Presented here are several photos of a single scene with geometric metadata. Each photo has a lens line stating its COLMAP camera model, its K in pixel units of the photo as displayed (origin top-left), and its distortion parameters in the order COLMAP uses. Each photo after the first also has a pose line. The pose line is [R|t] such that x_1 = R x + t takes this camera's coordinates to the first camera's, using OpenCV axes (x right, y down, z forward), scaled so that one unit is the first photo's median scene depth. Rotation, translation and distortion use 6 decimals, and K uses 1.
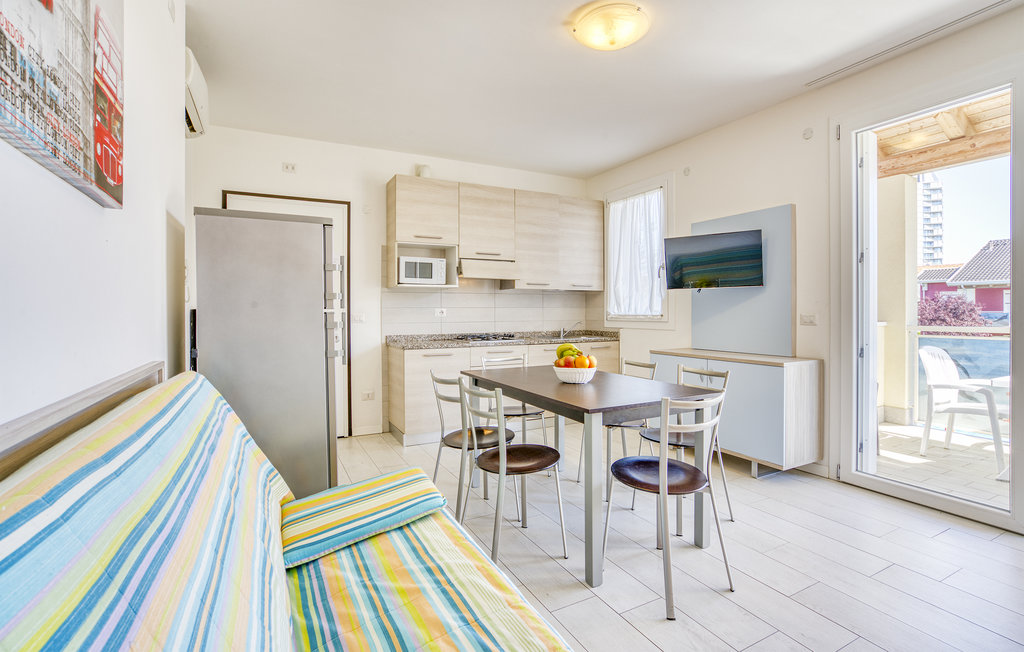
lens RADIAL K [[469.0, 0, 514.0], [0, 469.0, 321.1], [0, 0, 1]] dist [-0.003424, 0.000274]
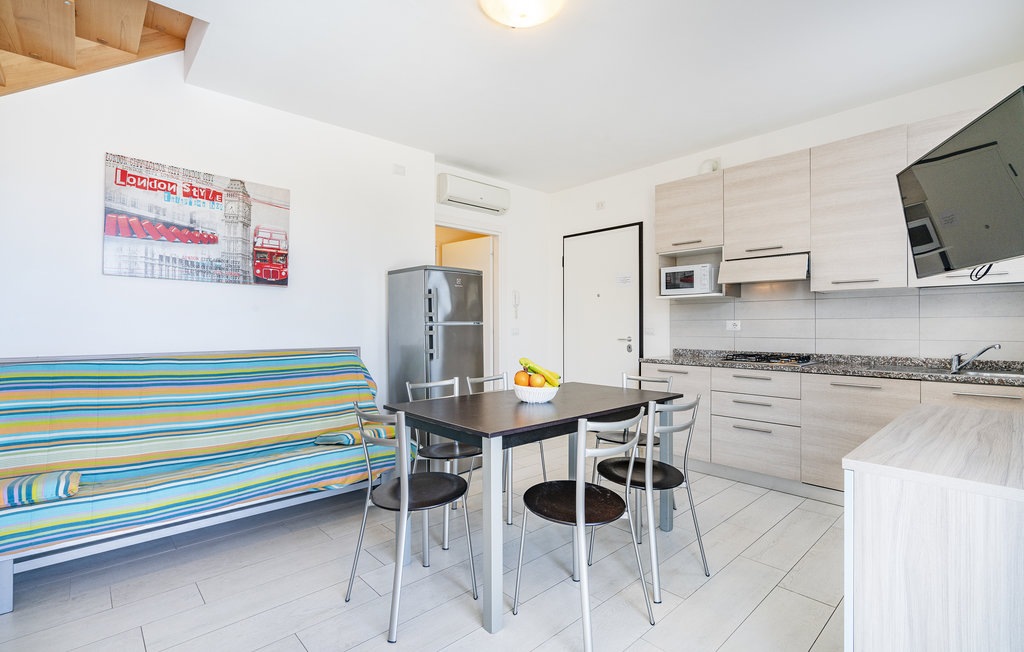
lens RADIAL K [[469.0, 0, 515.4], [0, 469.0, 330.0], [0, 0, 1]] dist [-0.003424, 0.000274]
pose [[0.276801, 0.015491, -0.960802, 0.578761], [-0.017370, 0.999787, 0.011116, -0.013165], [0.960770, 0.013612, 0.277011, 0.412044]]
